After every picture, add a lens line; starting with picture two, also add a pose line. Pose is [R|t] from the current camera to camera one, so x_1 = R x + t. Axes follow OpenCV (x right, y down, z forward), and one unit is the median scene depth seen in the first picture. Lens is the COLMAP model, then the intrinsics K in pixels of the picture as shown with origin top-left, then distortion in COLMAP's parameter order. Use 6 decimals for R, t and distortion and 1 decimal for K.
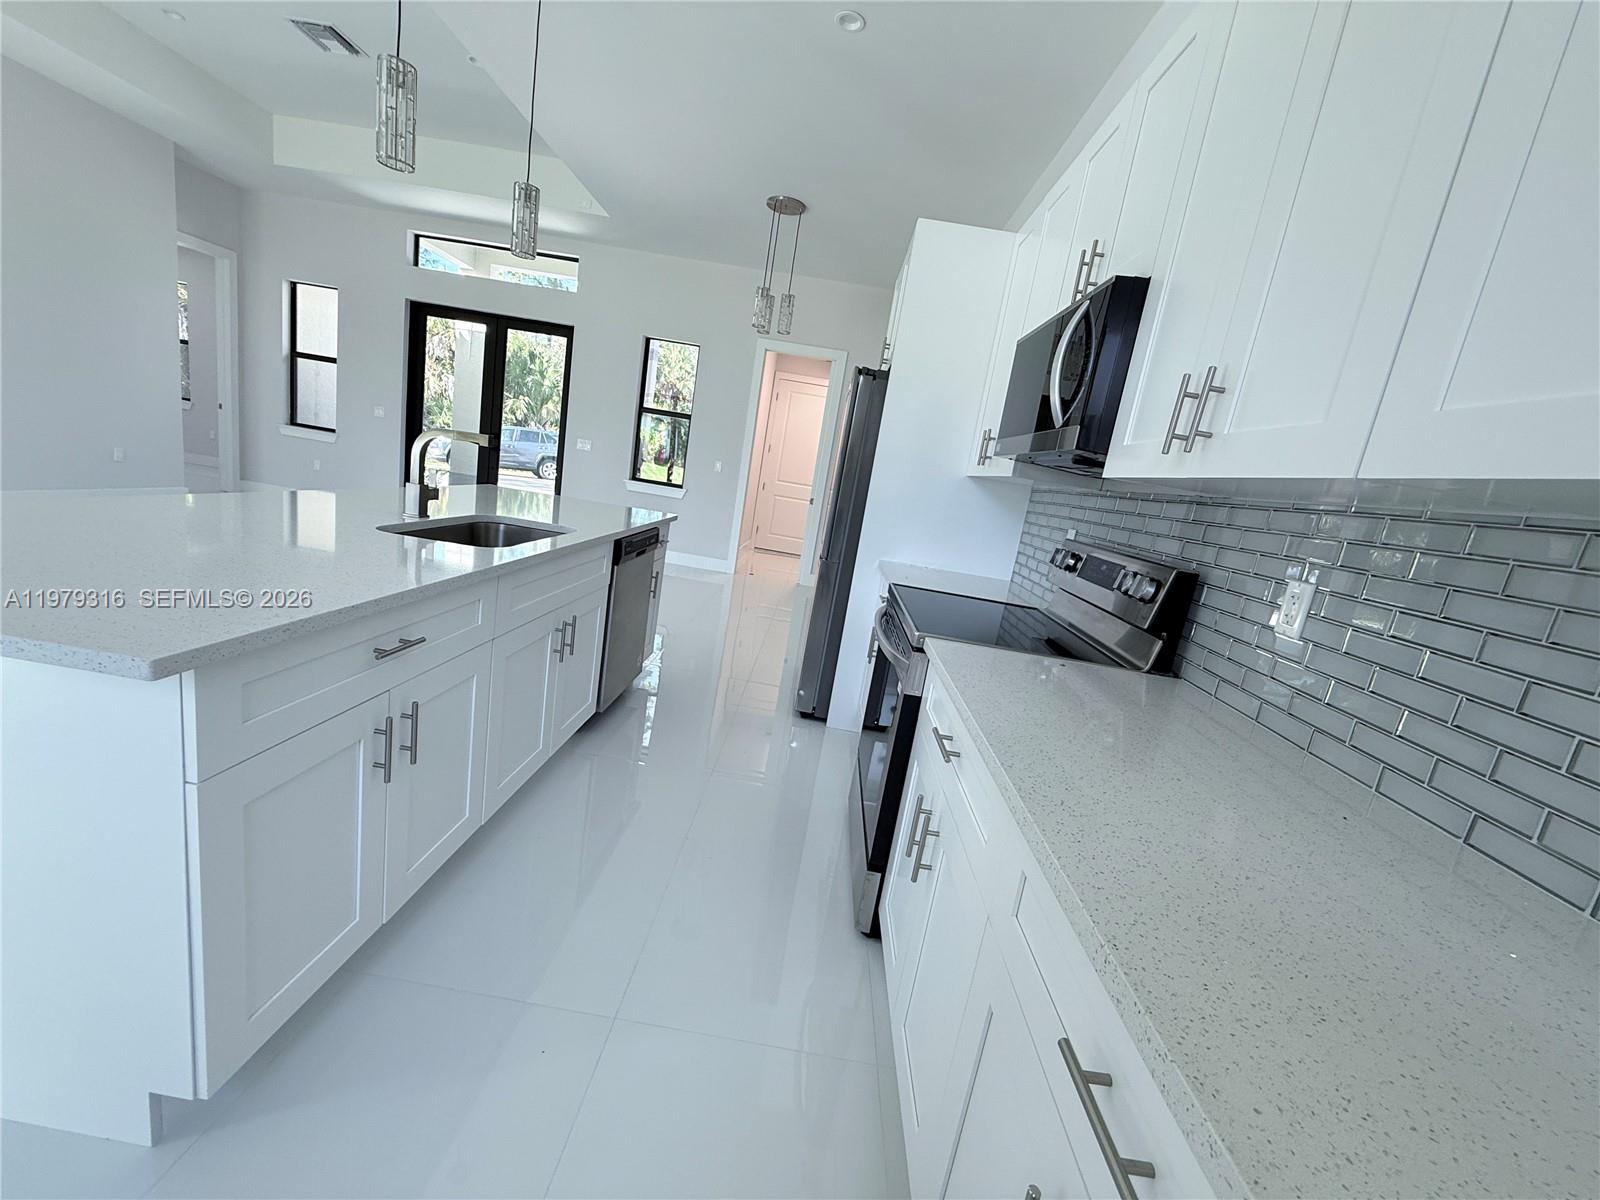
lens RADIAL K [[637.9, 0, 797.3], [0, 637.9, 599.4], [0, 0, 1]] dist [0.000318, -0.000020]
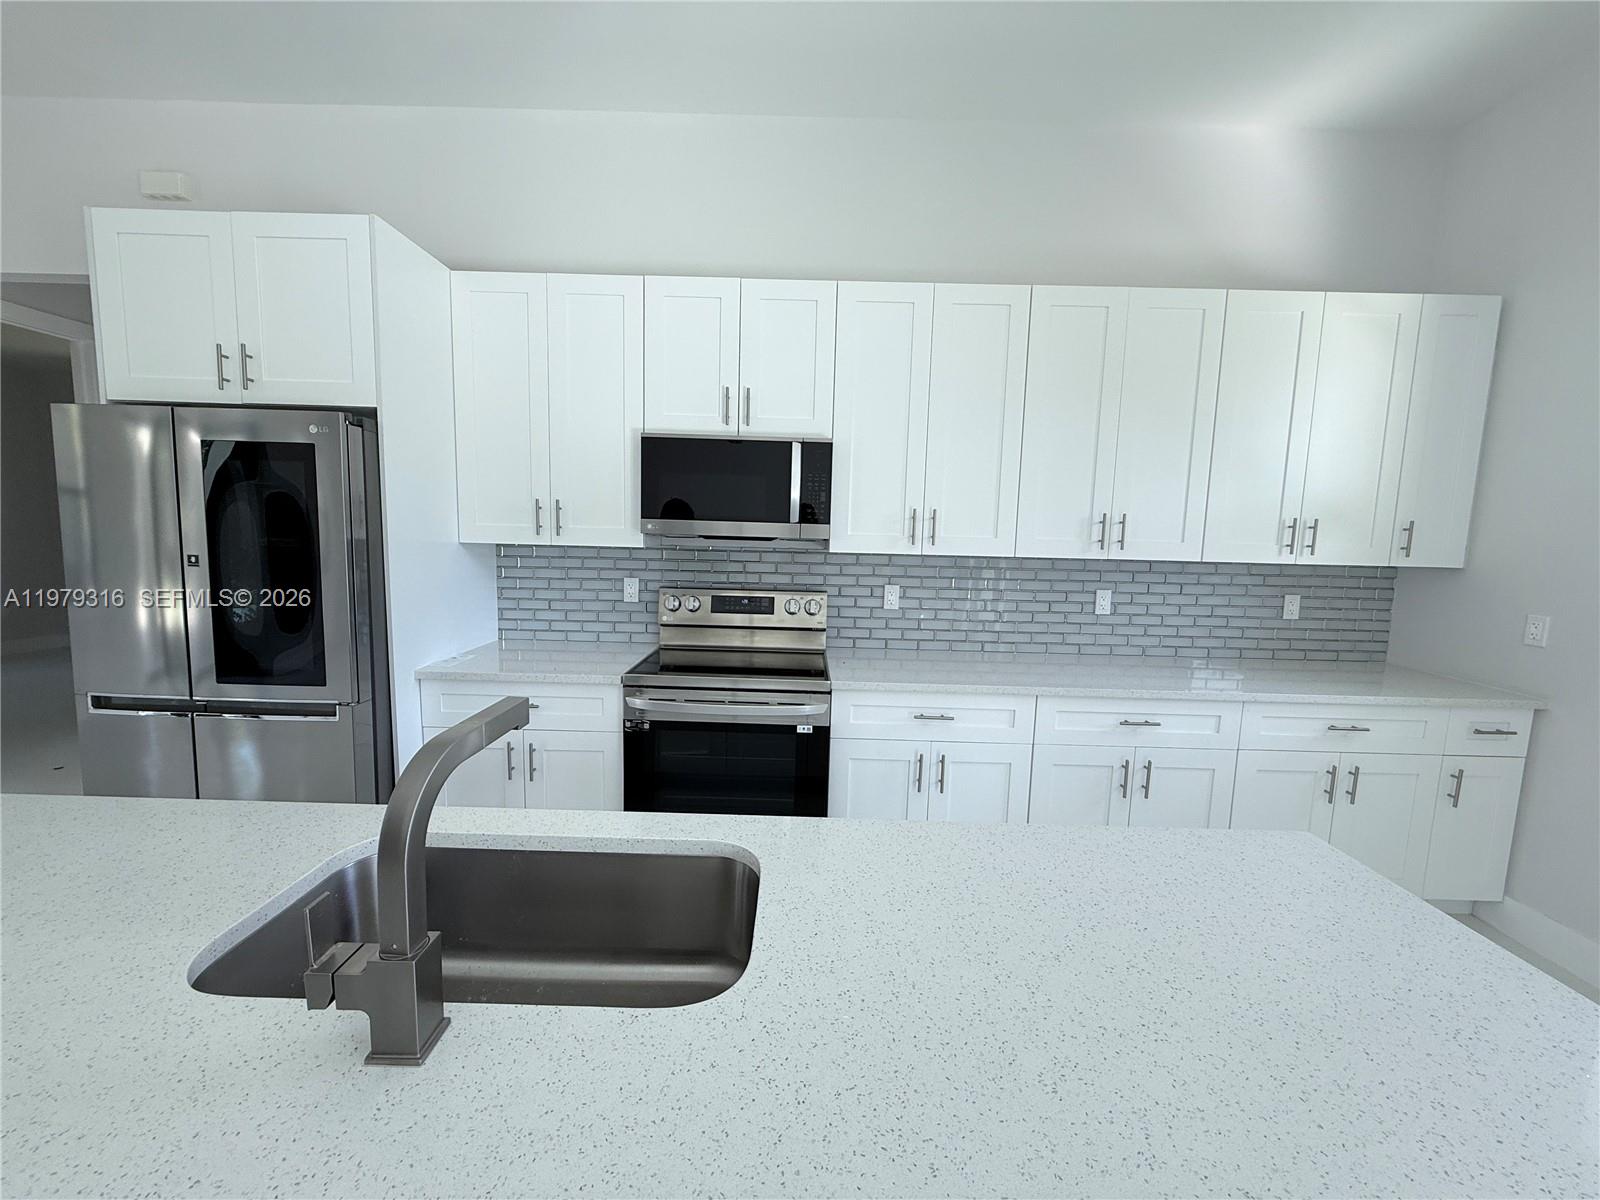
lens RADIAL K [[637.9, 0, 797.3], [0, 637.9, 599.4], [0, 0, 1]] dist [0.000318, -0.000020]
pose [[-0.036059, -0.266817, 0.963072, -0.836805], [0.167443, 0.948462, 0.269039, -0.382133], [-0.985222, 0.170961, 0.010476, 0.764297]]
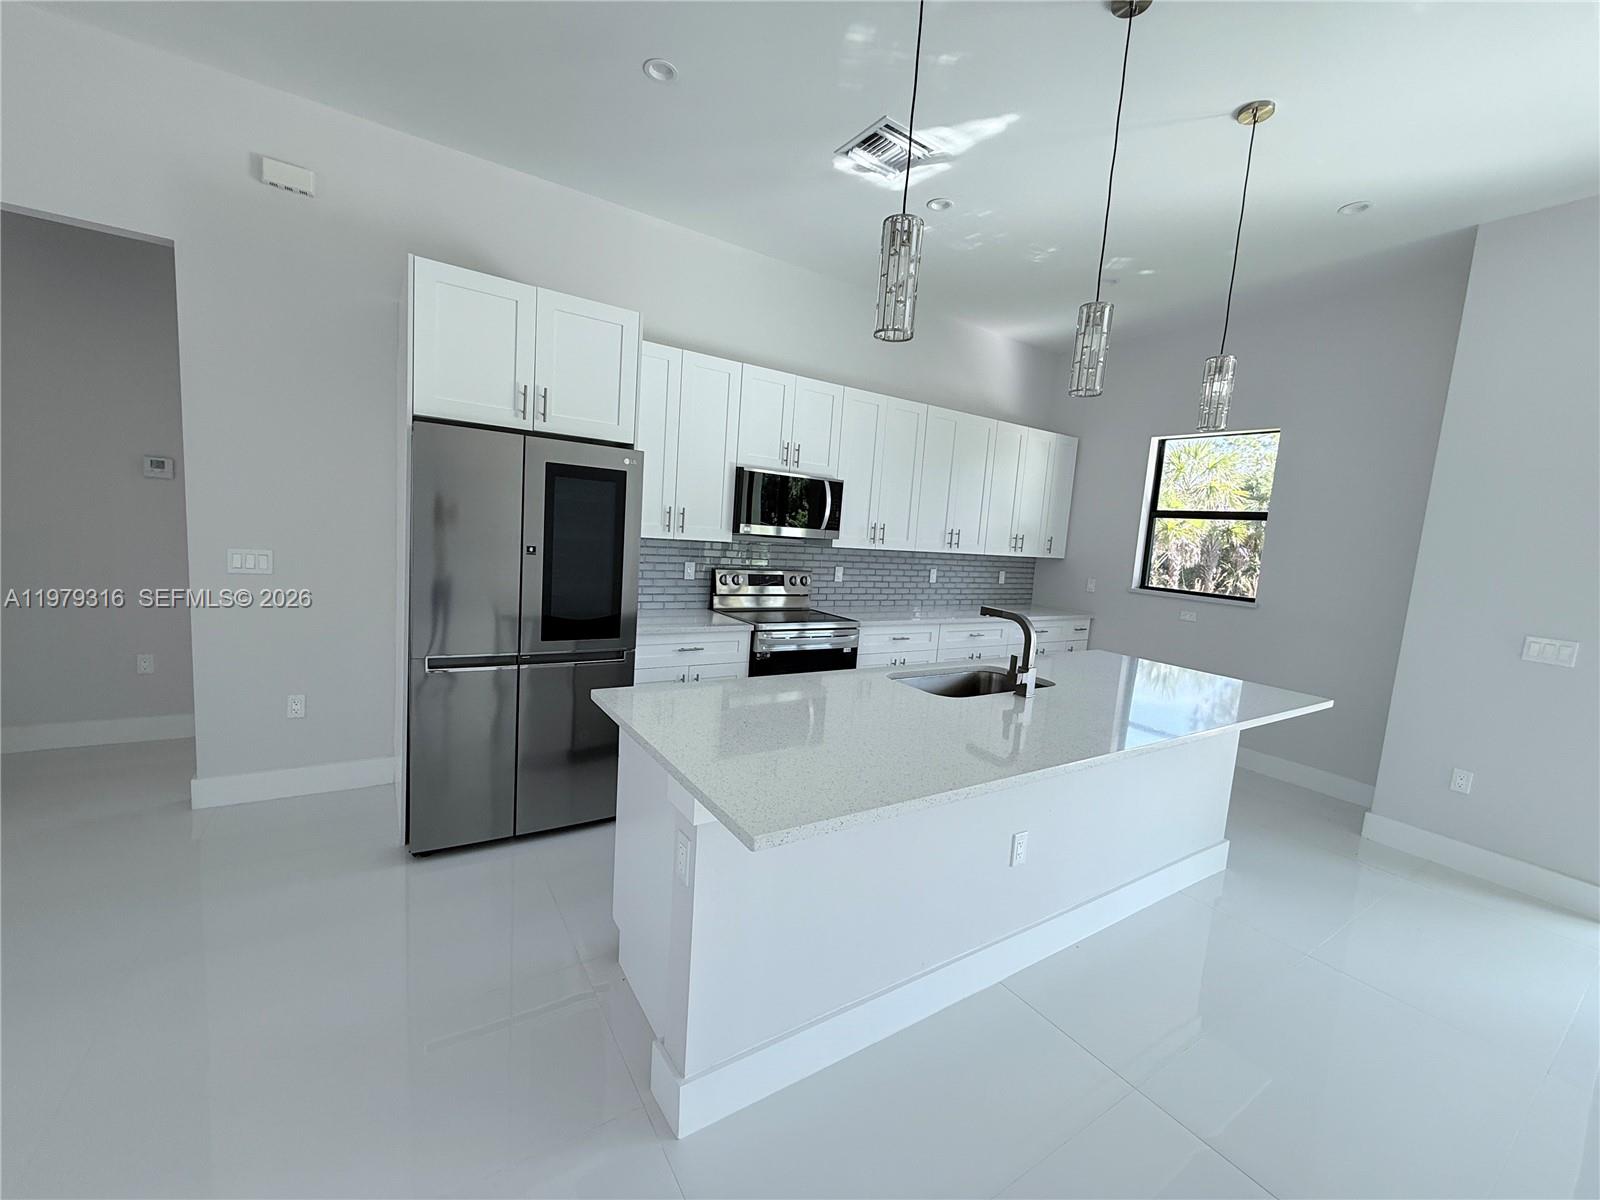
lens RADIAL K [[637.9, 0, 797.3], [0, 637.9, 599.4], [0, 0, 1]] dist [0.000318, -0.000020]
pose [[-0.564668, -0.287434, 0.773648, -1.181500], [0.003373, 0.936582, 0.350432, -0.676974], [-0.825311, 0.200487, -0.527889, 1.870994]]
